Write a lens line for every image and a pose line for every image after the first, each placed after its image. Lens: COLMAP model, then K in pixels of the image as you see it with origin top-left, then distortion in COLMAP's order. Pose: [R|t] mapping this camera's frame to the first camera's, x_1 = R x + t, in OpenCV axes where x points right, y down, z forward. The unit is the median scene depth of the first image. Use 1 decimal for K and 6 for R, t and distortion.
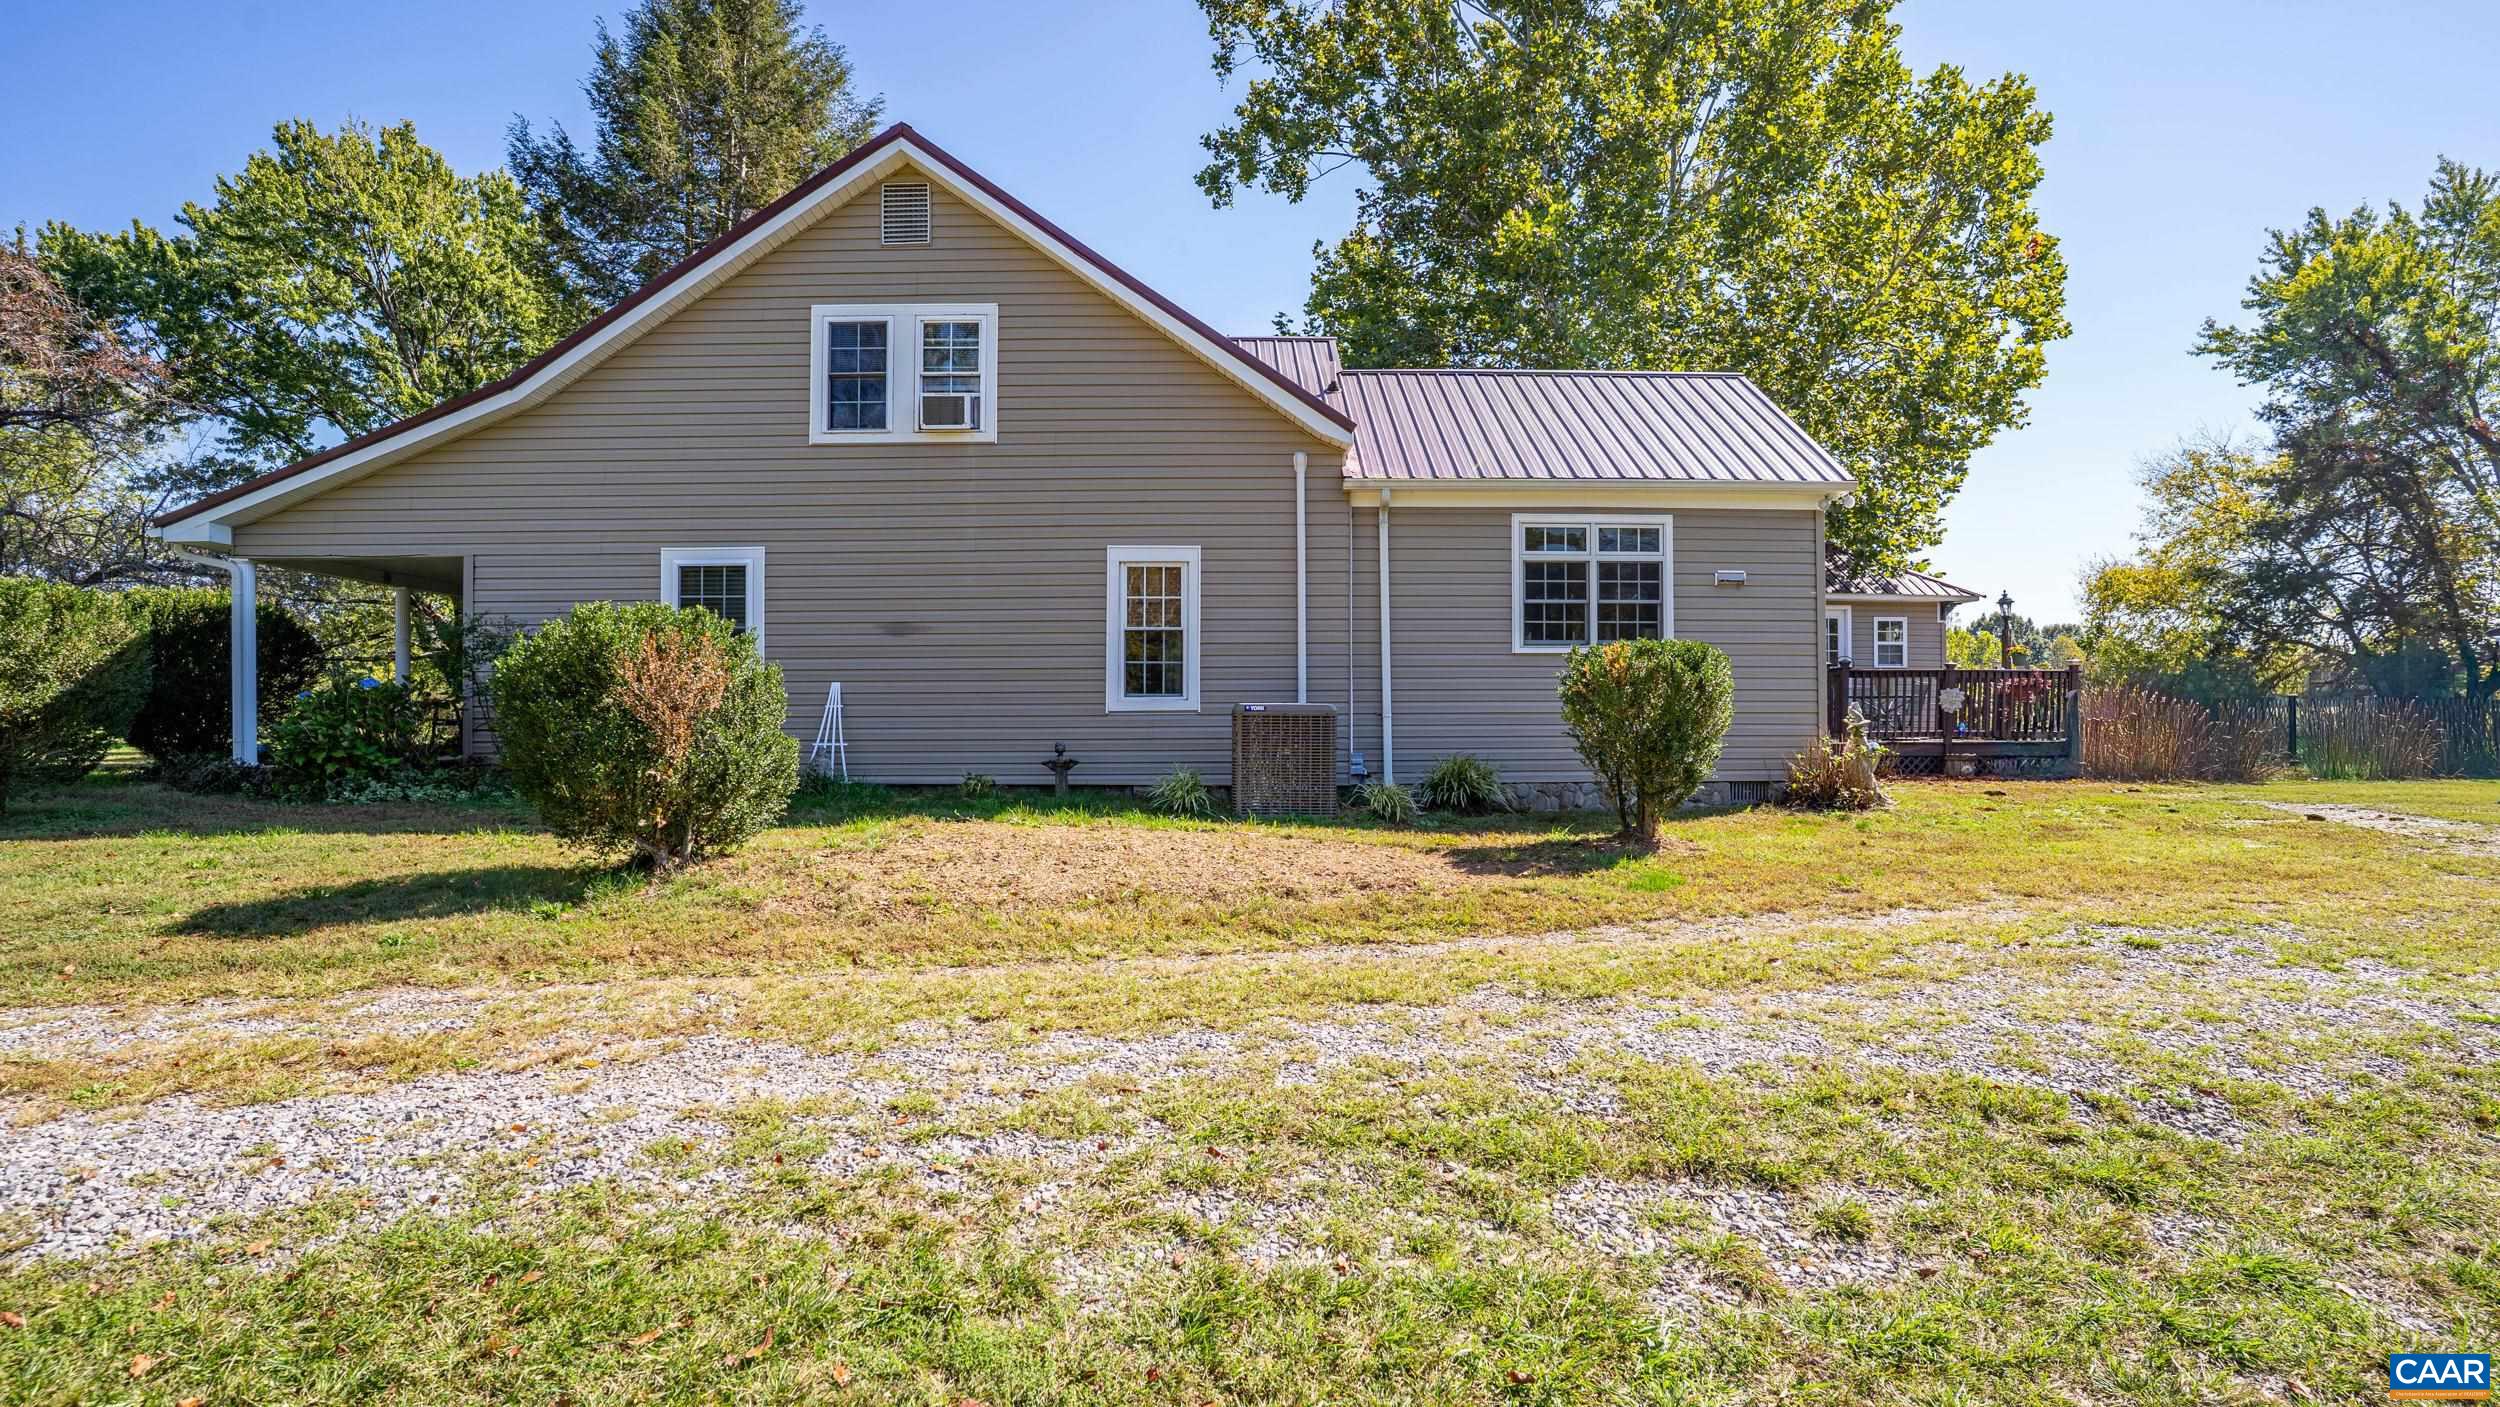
lens RADIAL K [[1199.5, 0, 1250.0], [0, 1199.5, 703.5], [0, 0, 1]] dist [0.000598, -0.000748]
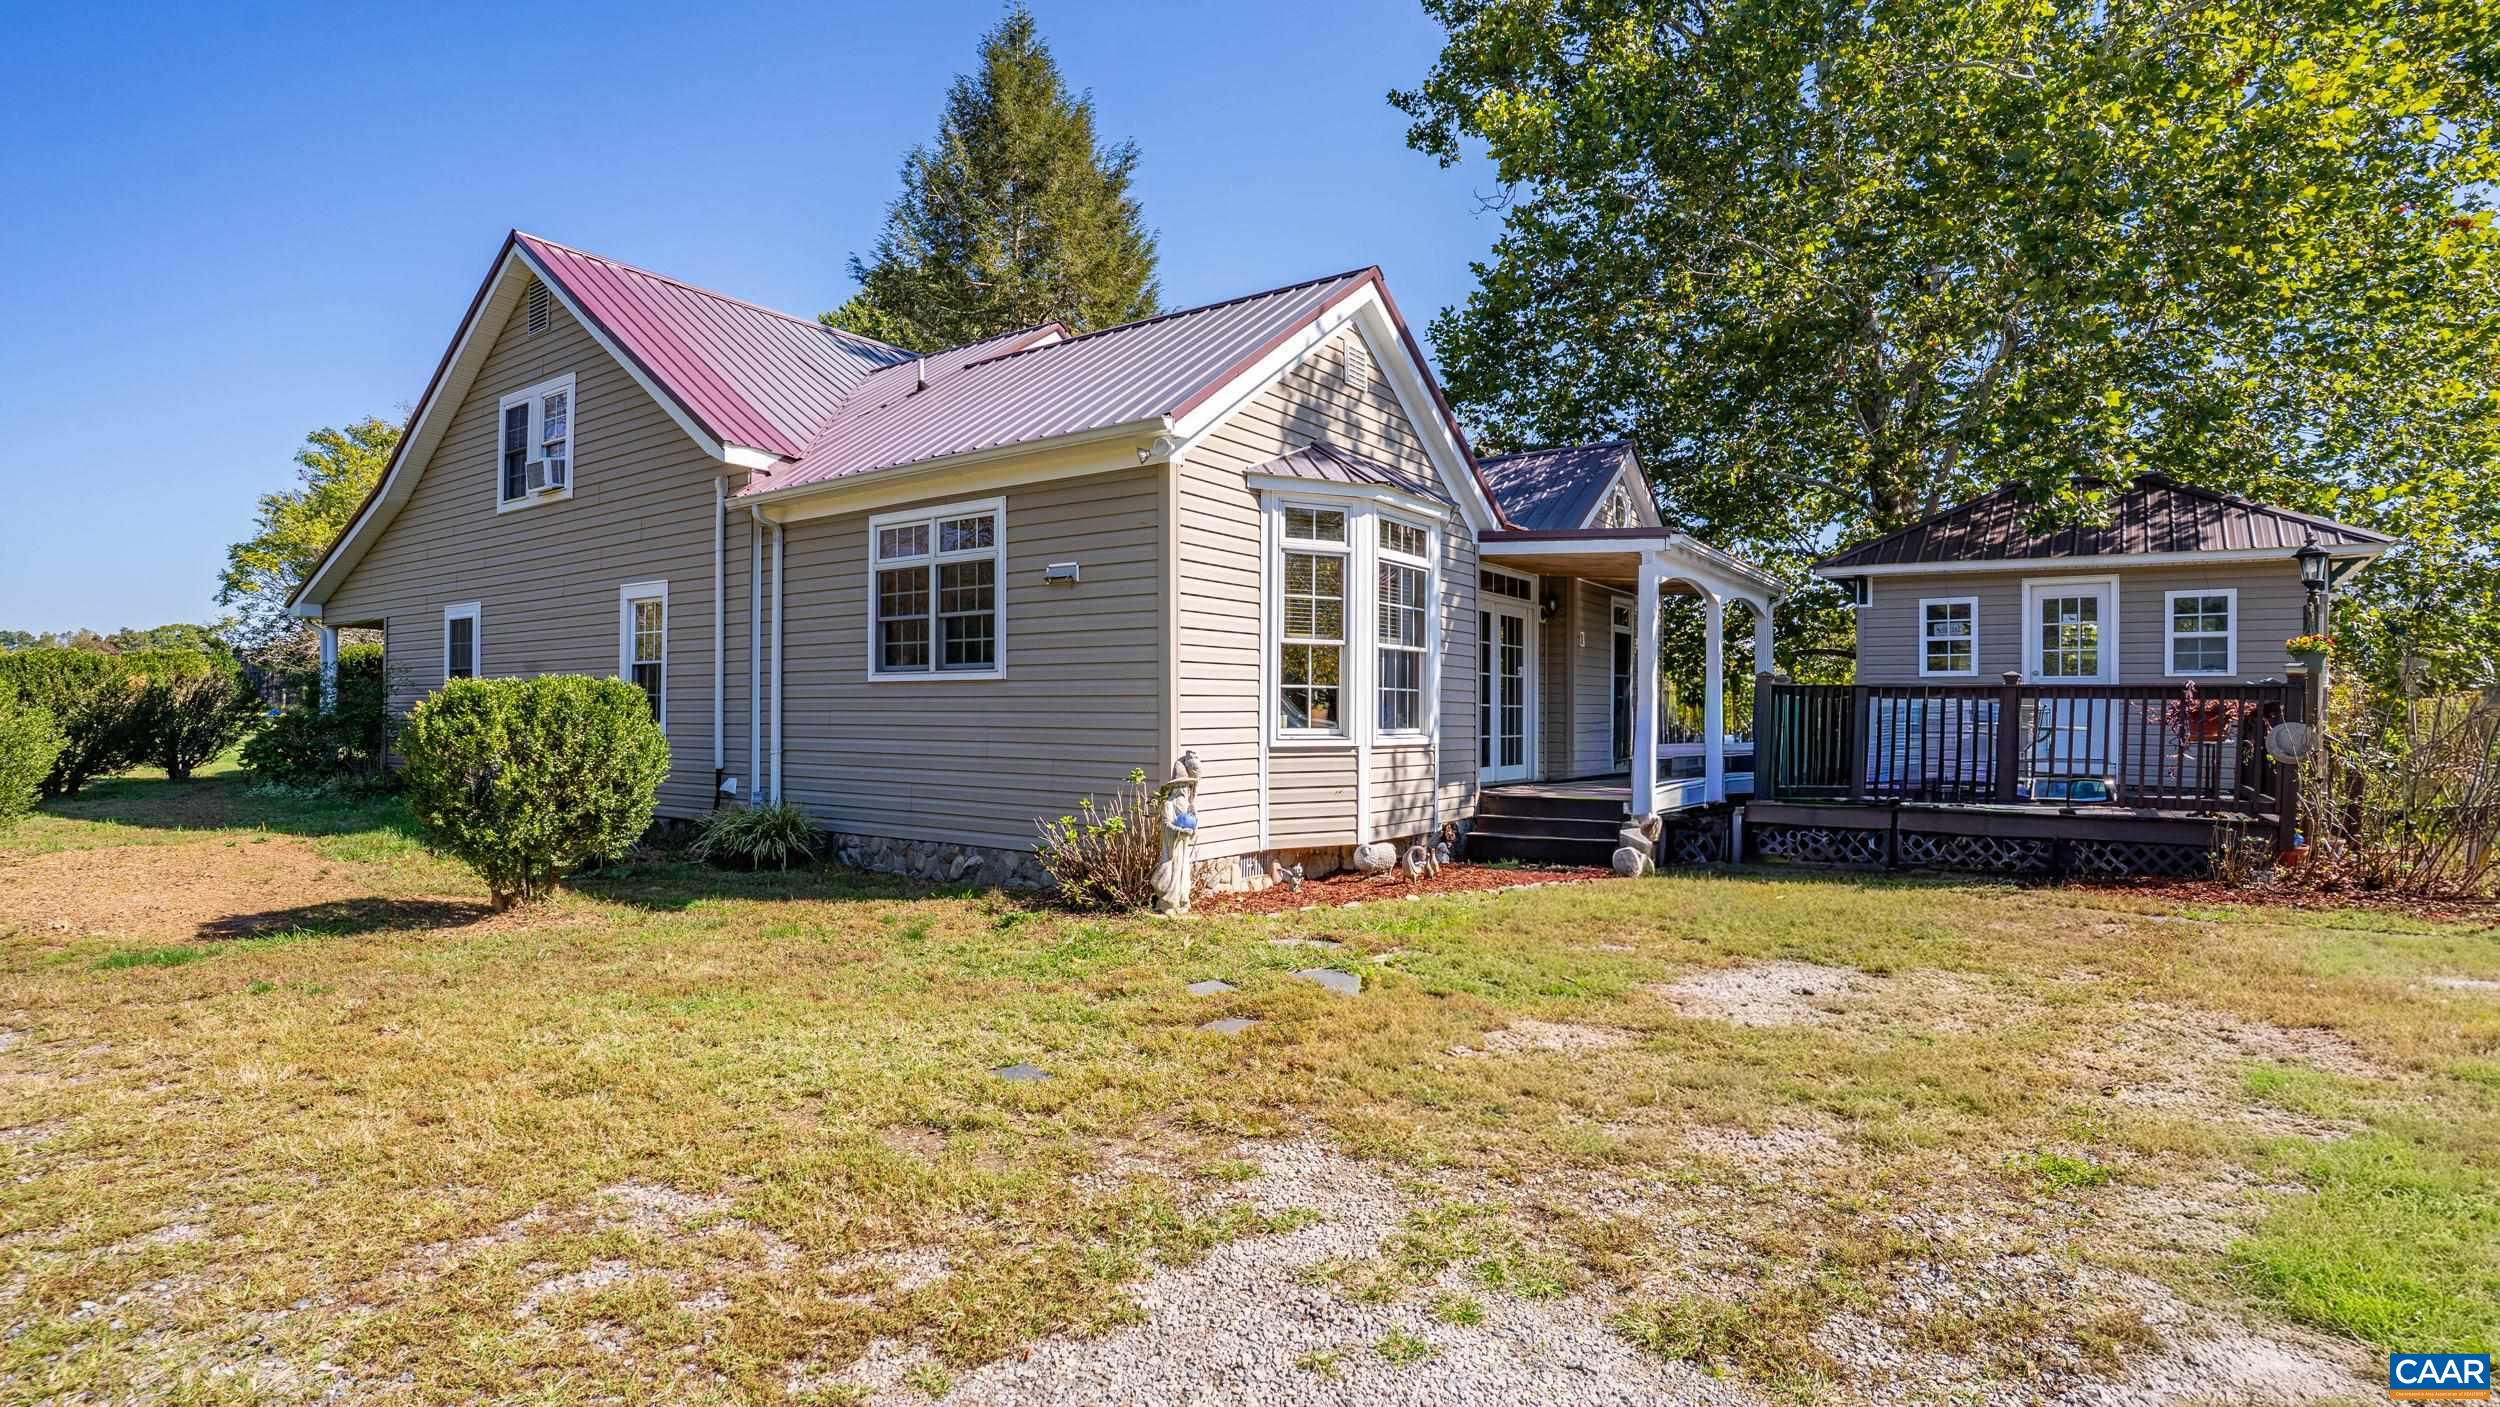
lens RADIAL K [[1223.7, 0, 1250.0], [0, 1223.7, 703.5], [0, 0, 1]] dist [-0.056234, -0.000168]
pose [[0.810092, -0.003573, -0.586292, 0.923600], [-0.001110, 0.999970, -0.007628, -0.021422], [0.586302, 0.006830, 0.810064, 0.472576]]
